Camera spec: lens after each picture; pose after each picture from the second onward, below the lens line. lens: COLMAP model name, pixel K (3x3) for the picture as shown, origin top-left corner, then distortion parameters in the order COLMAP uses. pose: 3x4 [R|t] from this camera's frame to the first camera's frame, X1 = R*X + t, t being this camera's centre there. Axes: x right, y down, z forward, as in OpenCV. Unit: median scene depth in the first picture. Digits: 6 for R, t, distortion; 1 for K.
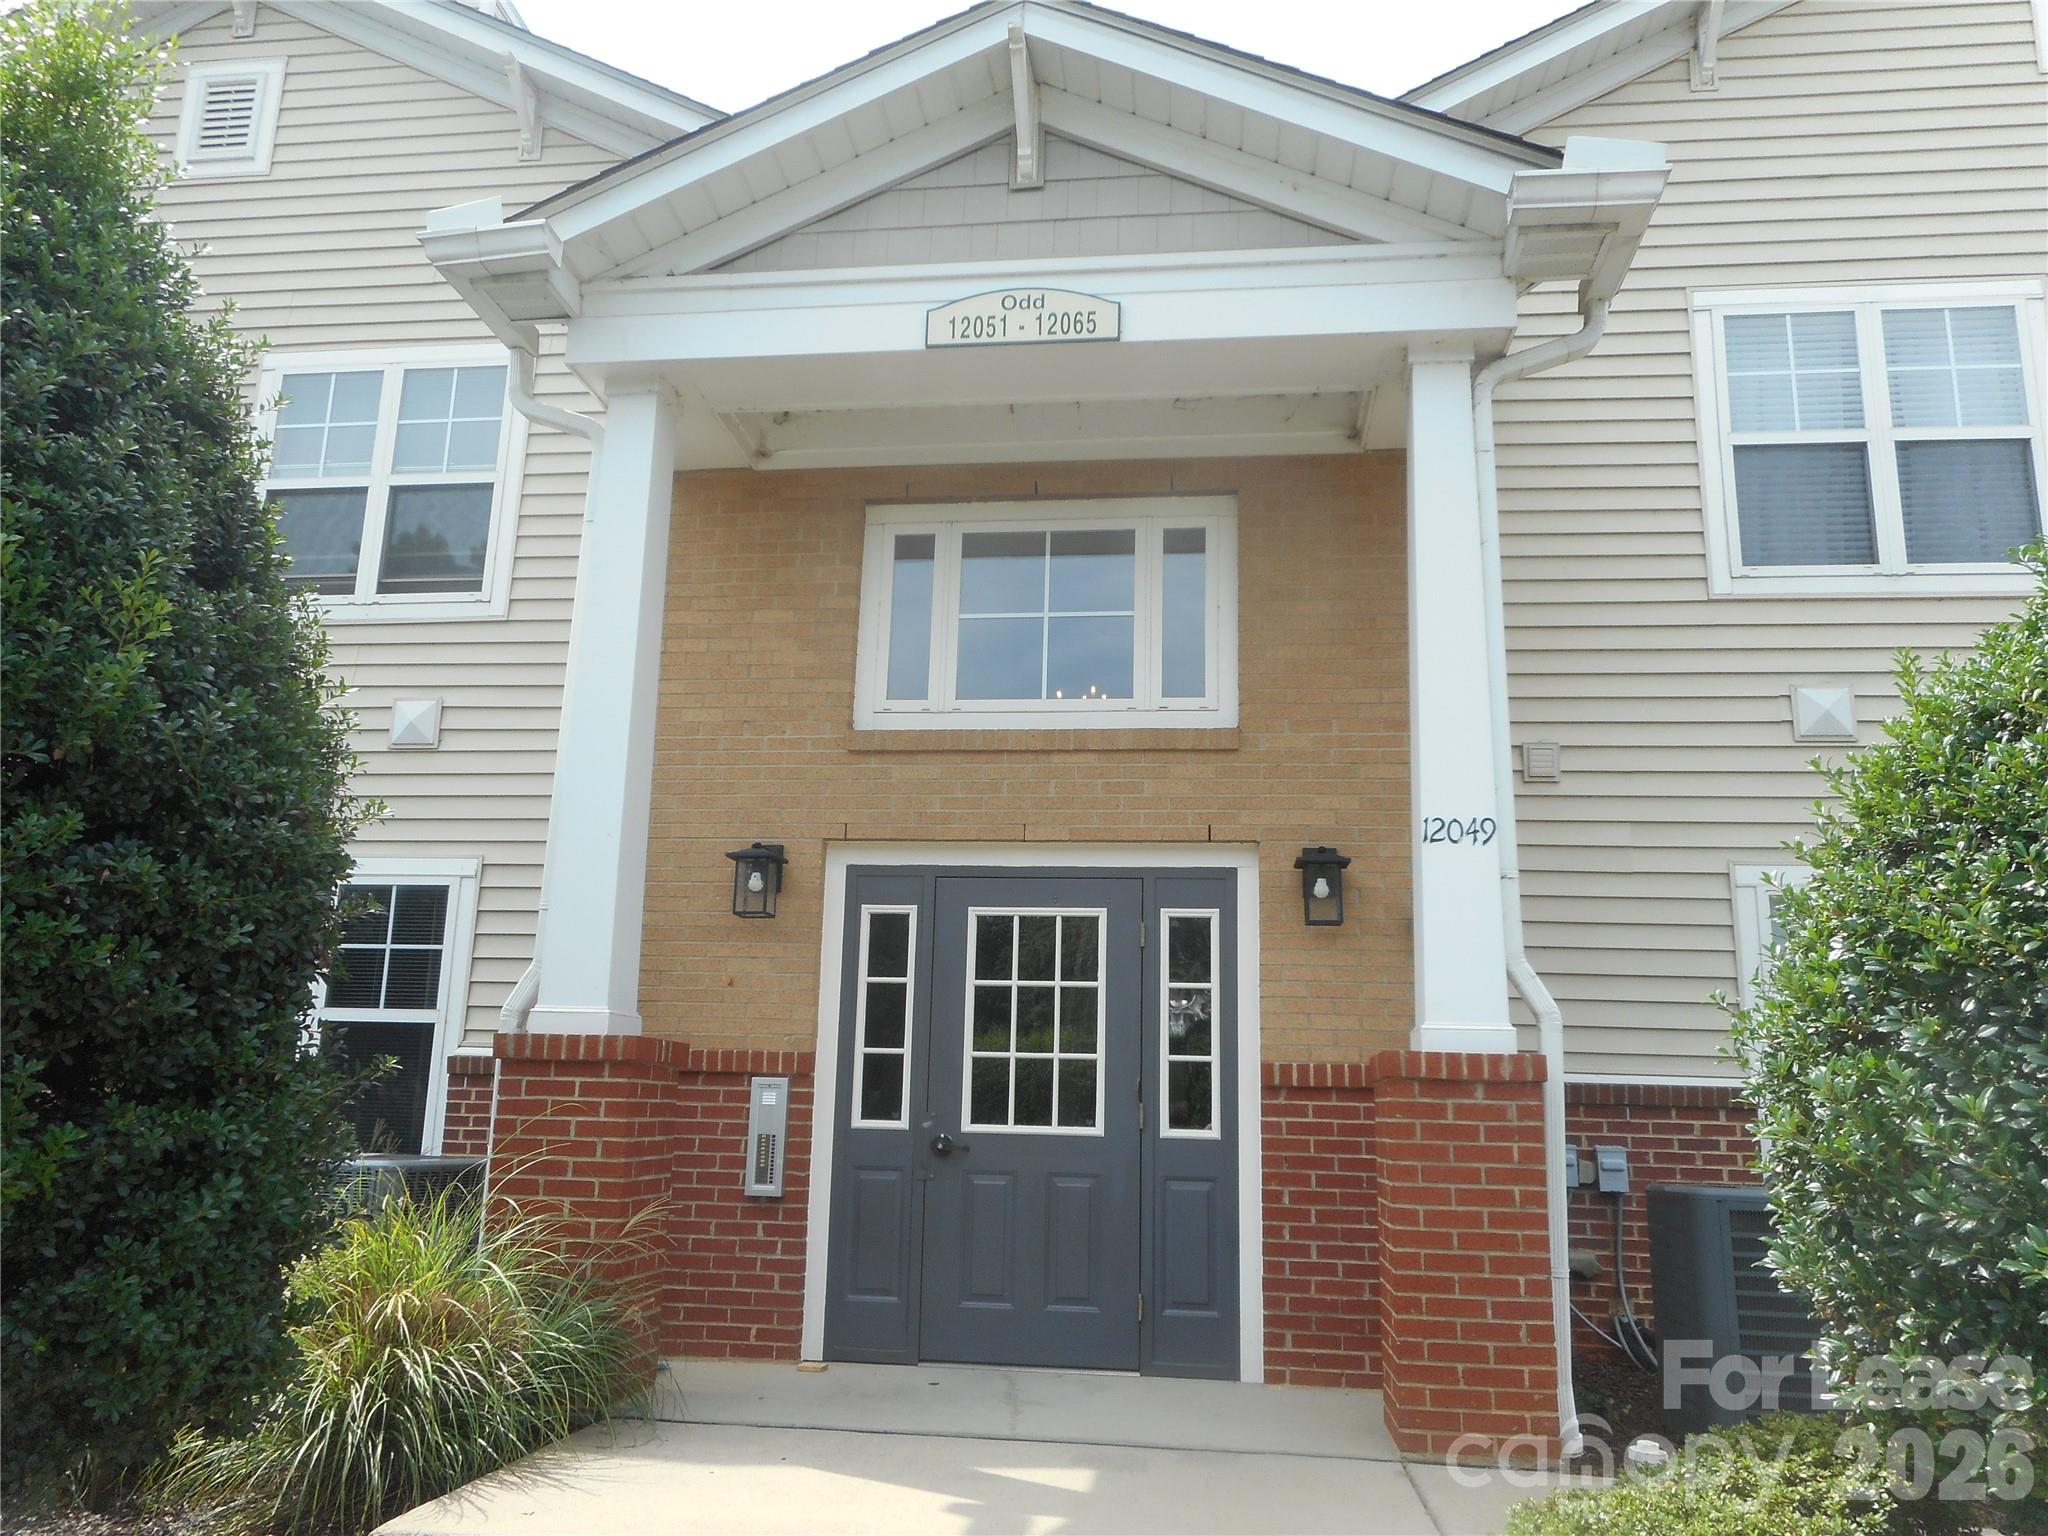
lens RADIAL K [[1550.7, 0, 1017.6], [0, 1550.7, 759.0], [0, 0, 1]] dist [0.016772, -0.004769]
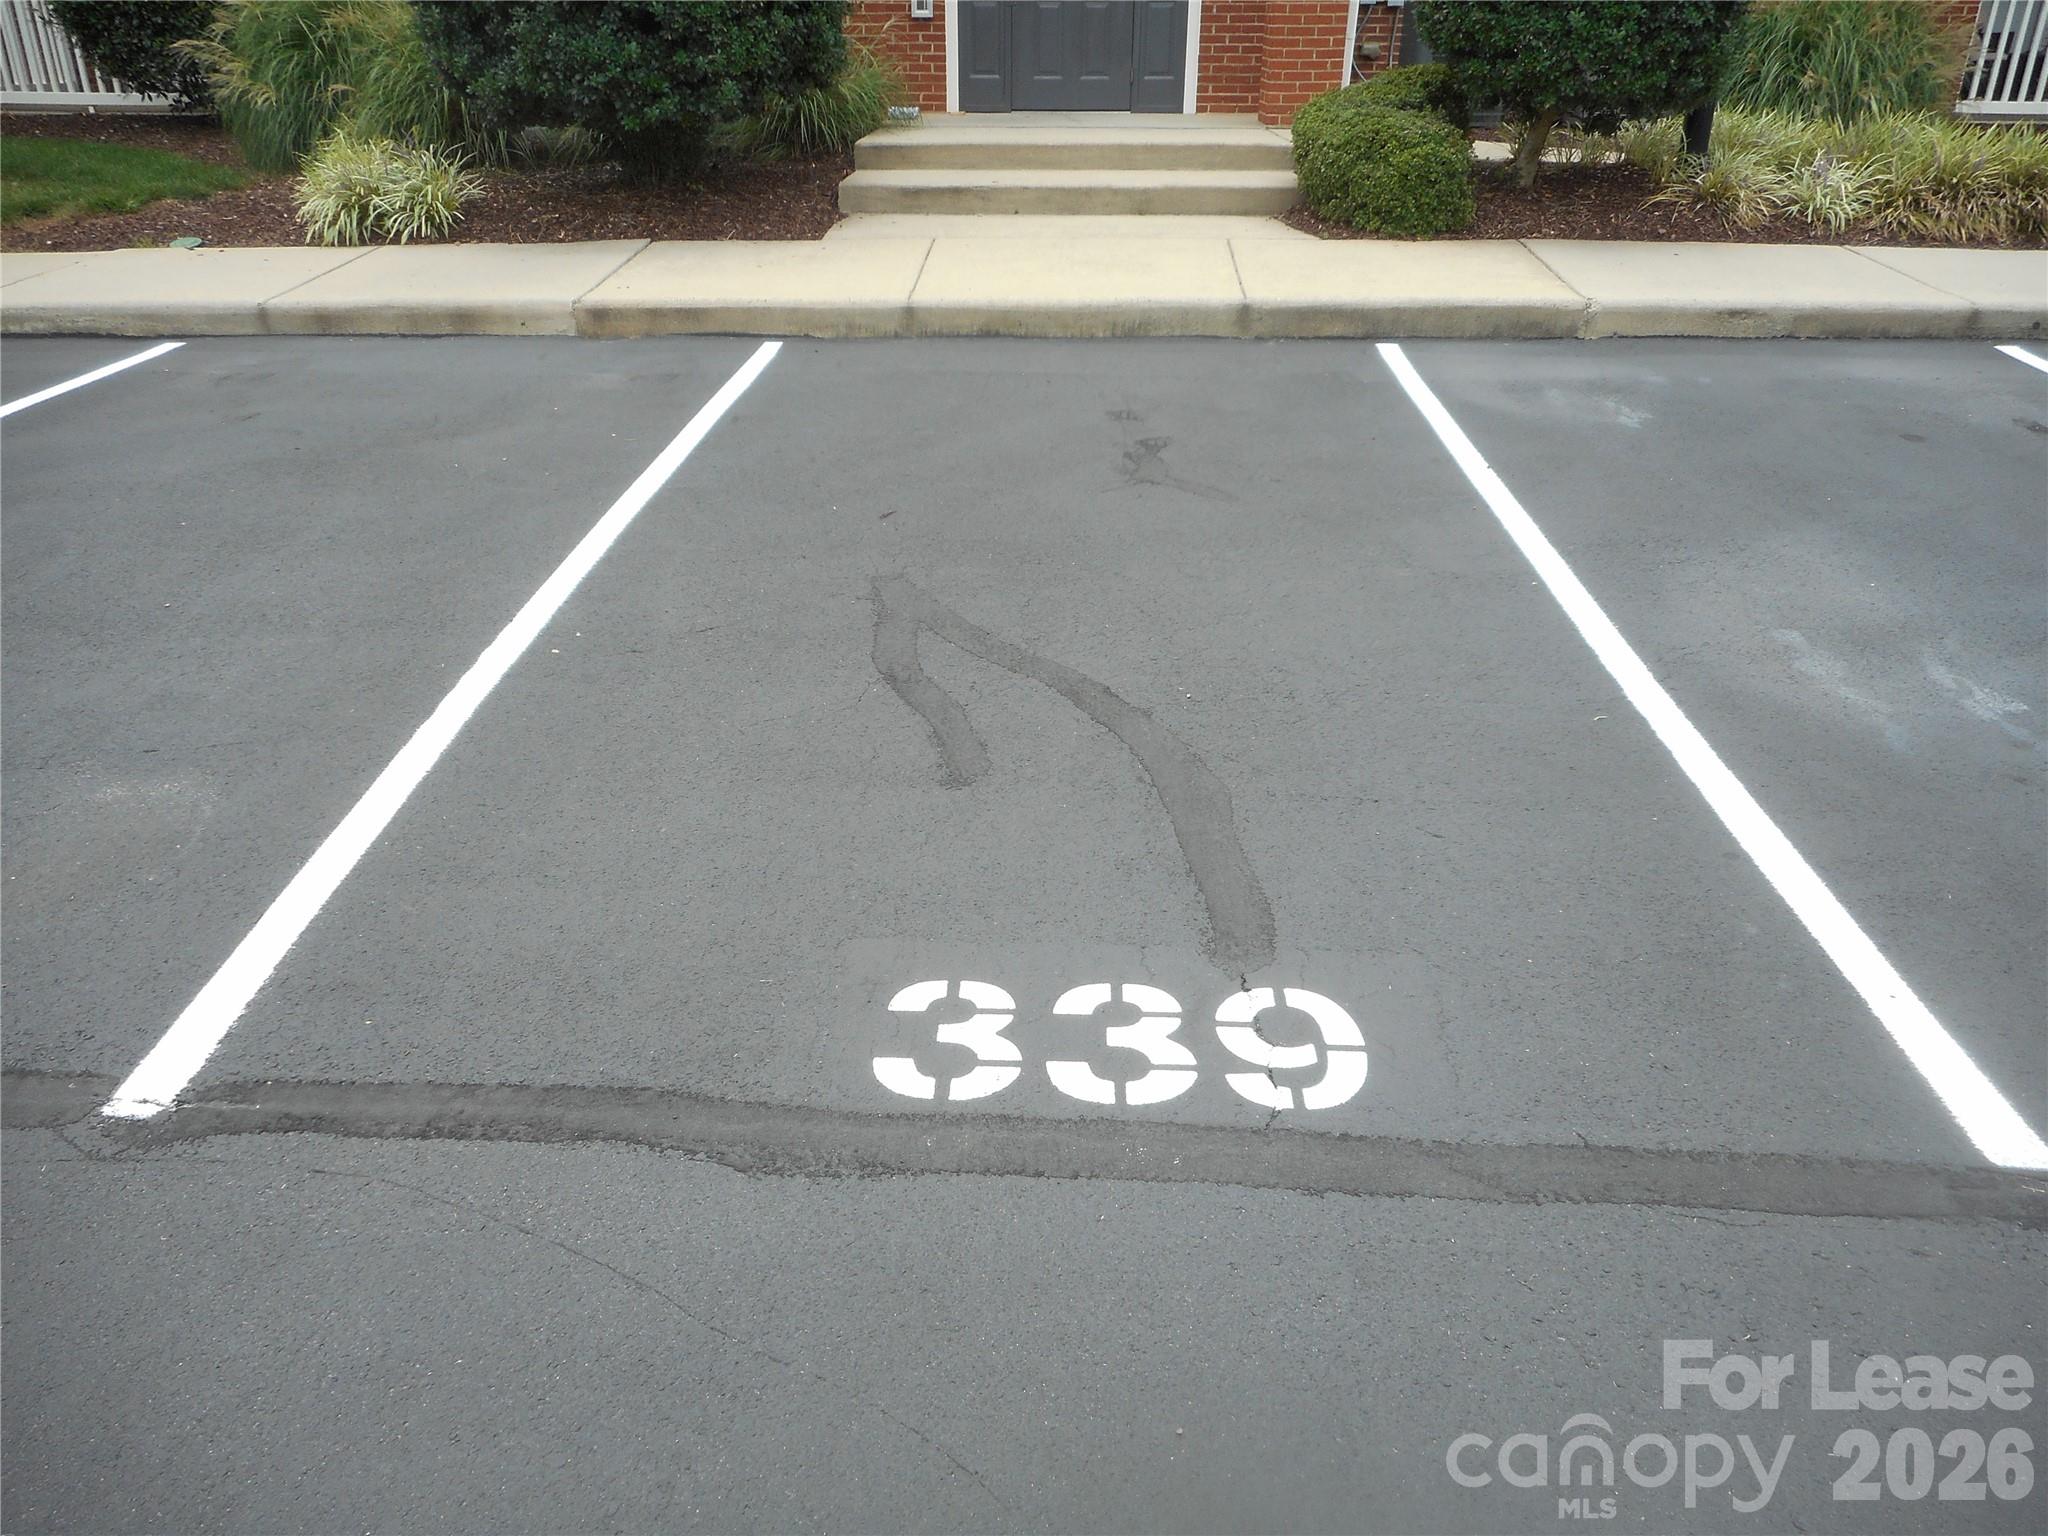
lens RADIAL K [[1550.7, 0, 1012.0], [0, 1550.7, 776.7], [0, 0, 1]] dist [0.016772, -0.004769]
pose [[0.995074, -0.061462, 0.077779, -0.250908], [-0.001461, 0.775422, 0.631441, -0.166239], [-0.099121, -0.628445, 0.771513, -0.916701]]
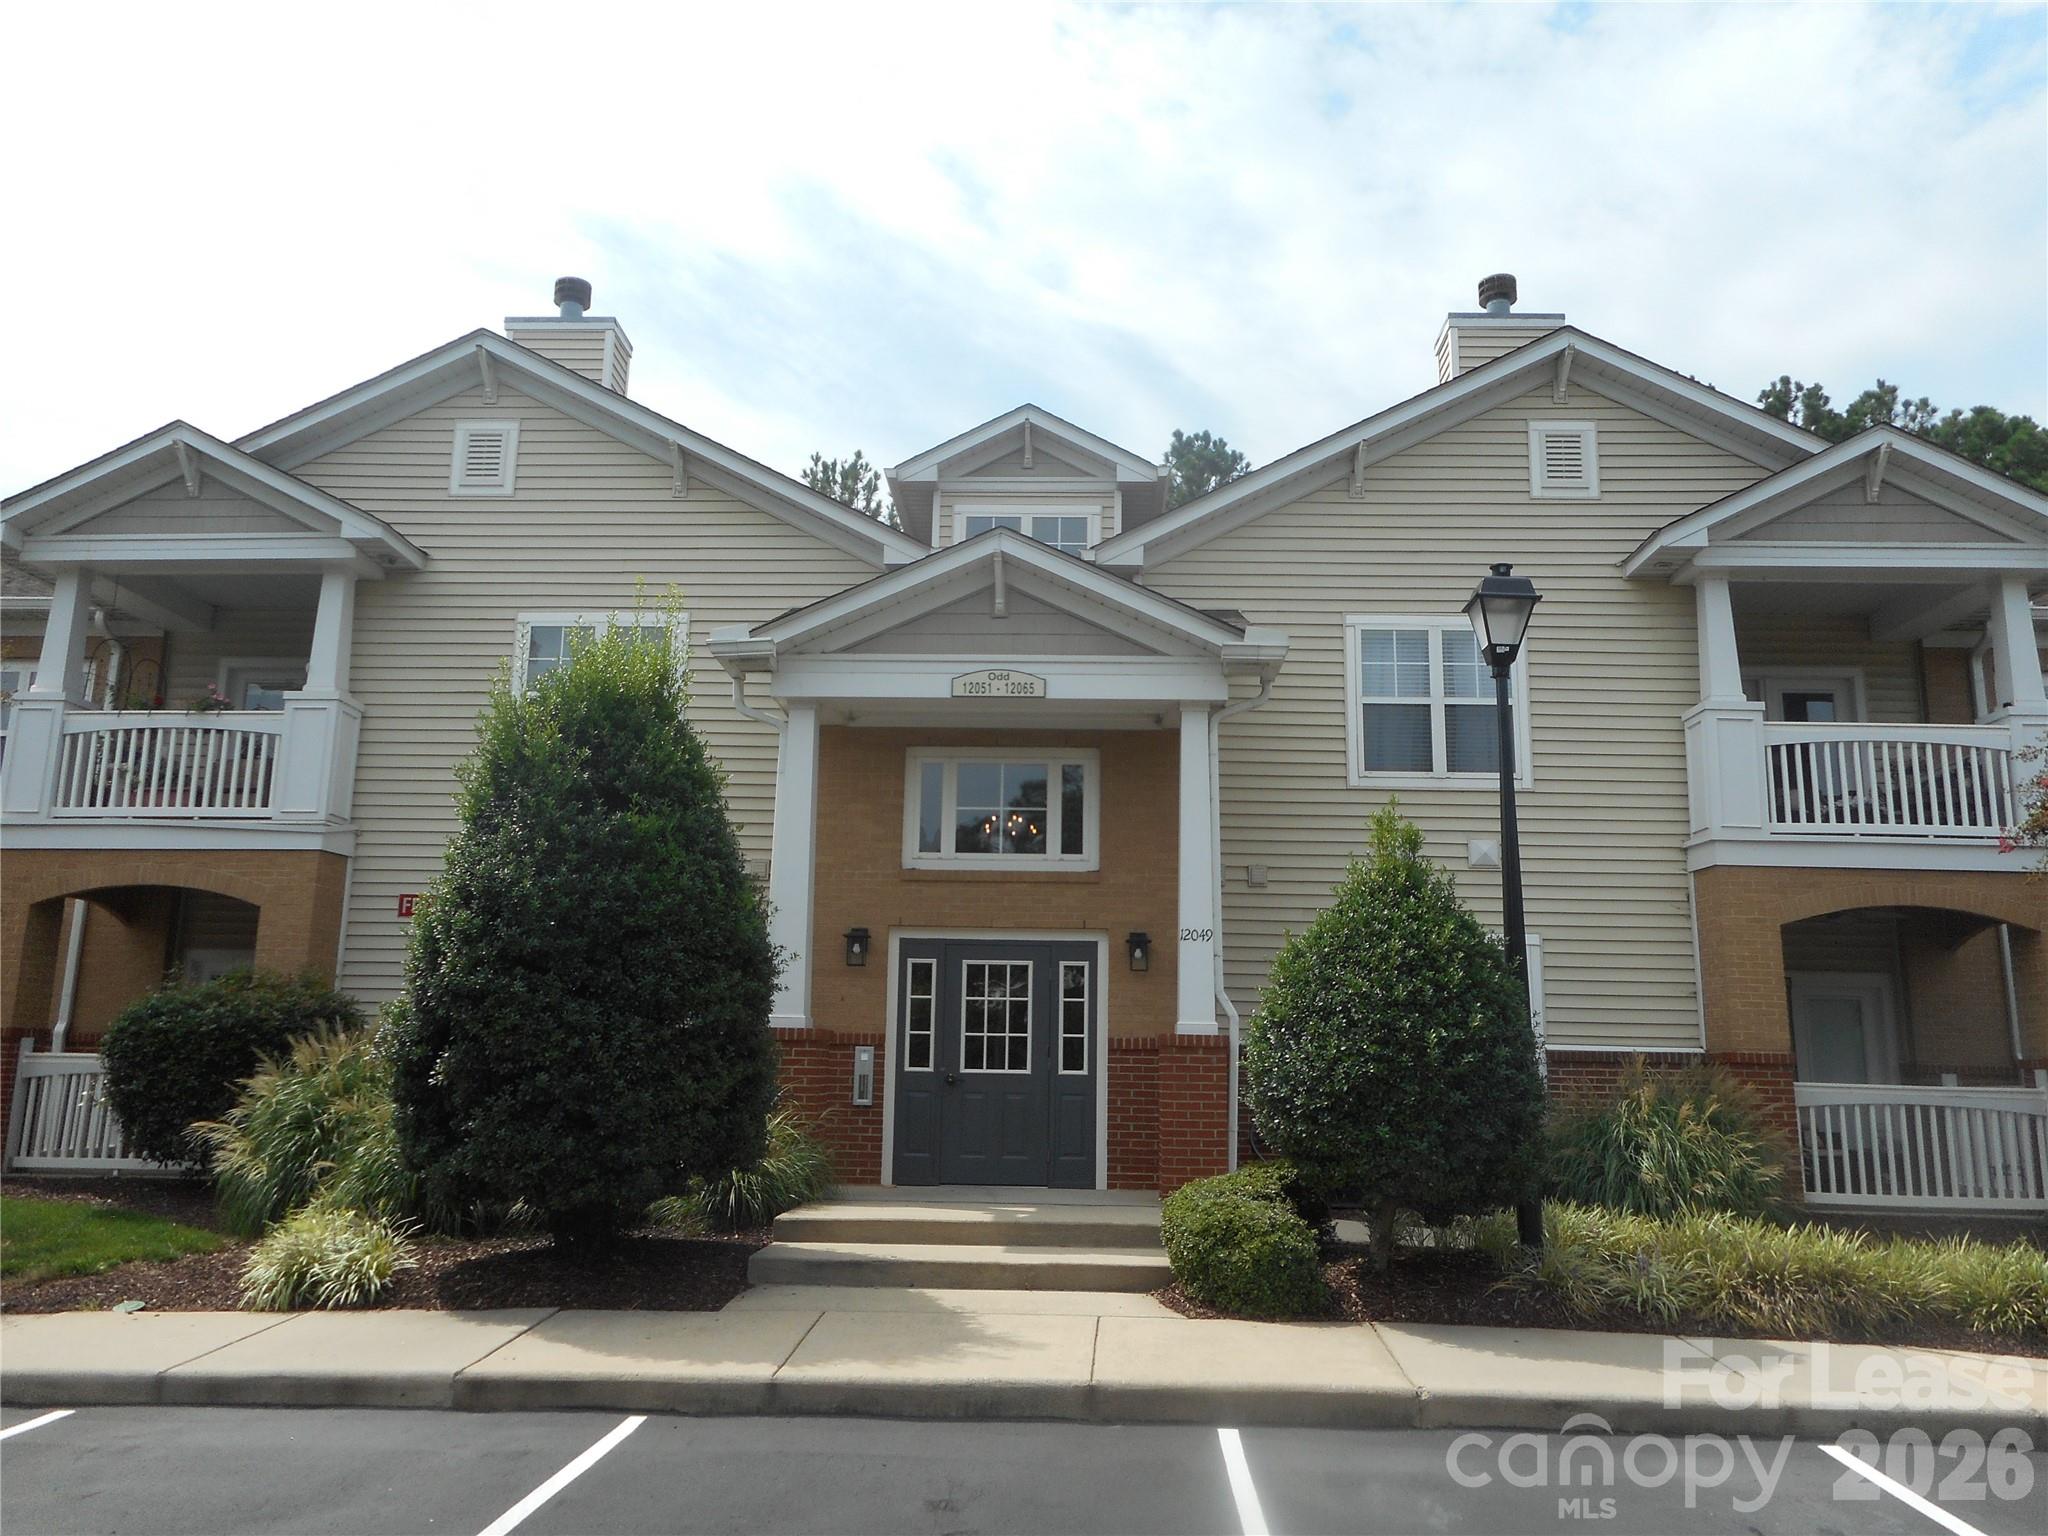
lens RADIAL K [[1550.7, 0, 1006.0], [0, 1550.7, 761.4], [0, 0, 1]] dist [0.016772, -0.004769]
pose [[0.996558, 0.006954, 0.082601, -0.145582], [-0.009435, 0.999515, 0.029687, -0.222915], [-0.082354, -0.030364, 0.996140, -0.994387]]
